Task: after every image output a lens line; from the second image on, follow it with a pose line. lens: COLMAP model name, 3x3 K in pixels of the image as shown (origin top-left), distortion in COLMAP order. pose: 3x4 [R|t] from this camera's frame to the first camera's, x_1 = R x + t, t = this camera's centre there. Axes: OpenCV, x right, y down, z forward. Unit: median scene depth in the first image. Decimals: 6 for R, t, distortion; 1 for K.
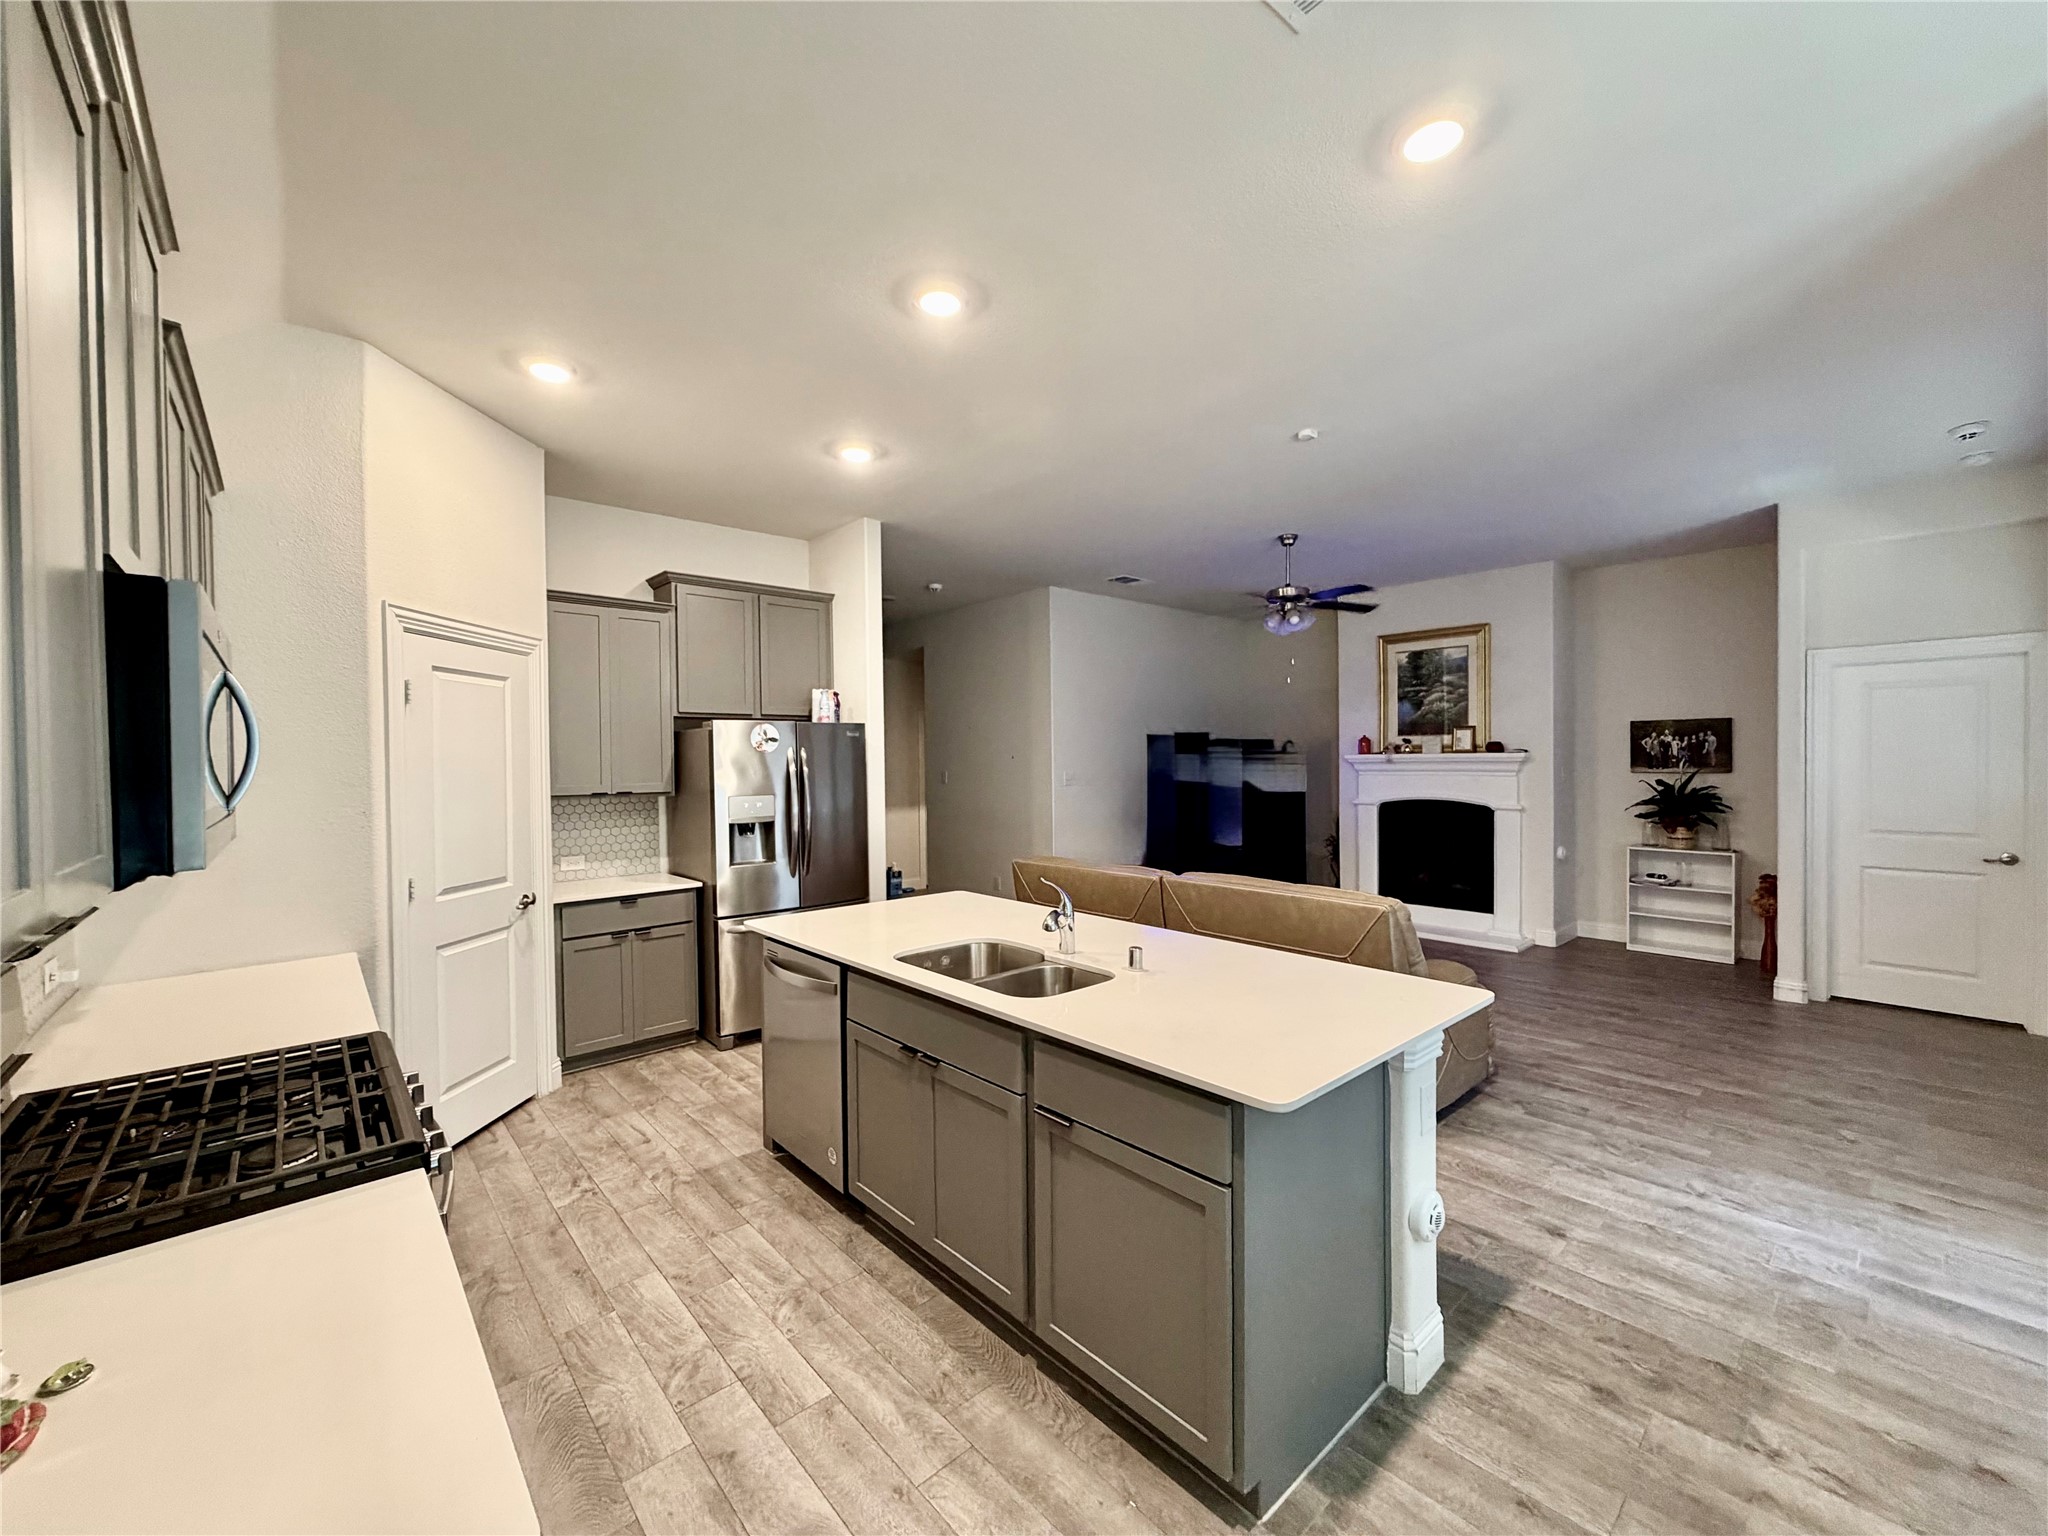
lens RADIAL K [[814.8, 0, 1024.0], [0, 814.8, 768.0], [0, 0, 1]] dist [-0.011175, 0.000222]
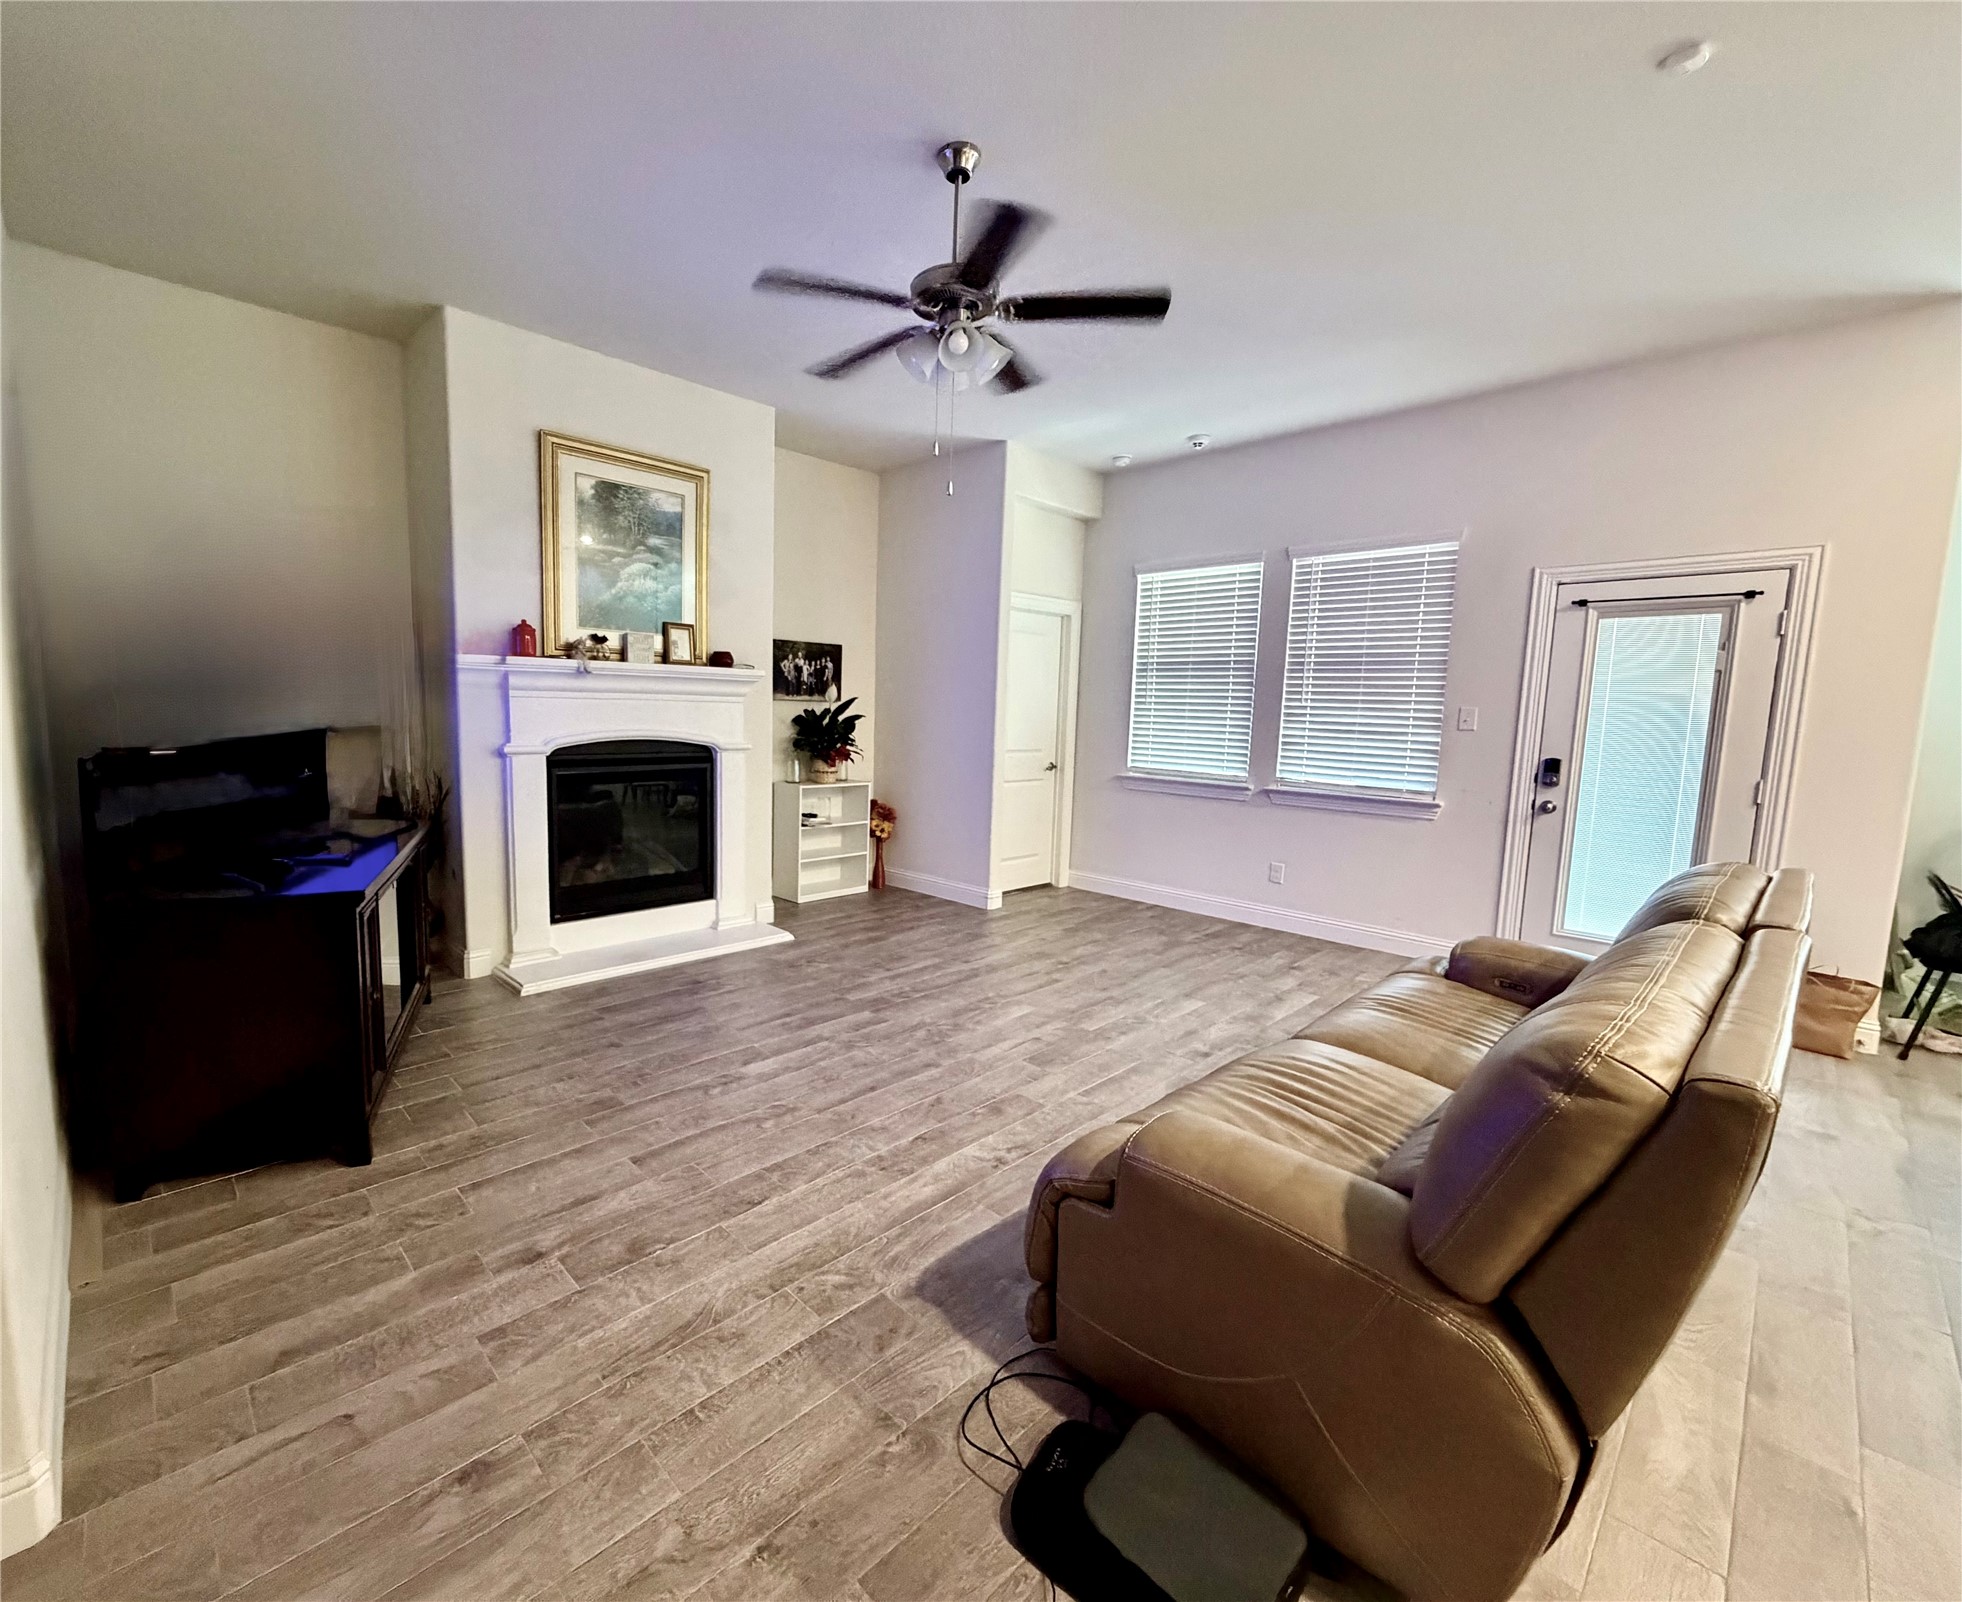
lens RADIAL K [[826.5, 0, 981.0], [0, 826.5, 801.0], [0, 0, 1]] dist [-0.000537, -0.000019]
pose [[-0.007650, -0.107703, 0.994154, -0.130103], [-0.015157, 0.994081, 0.107579, 0.014751], [-0.999856, -0.014246, -0.009237, 0.777433]]
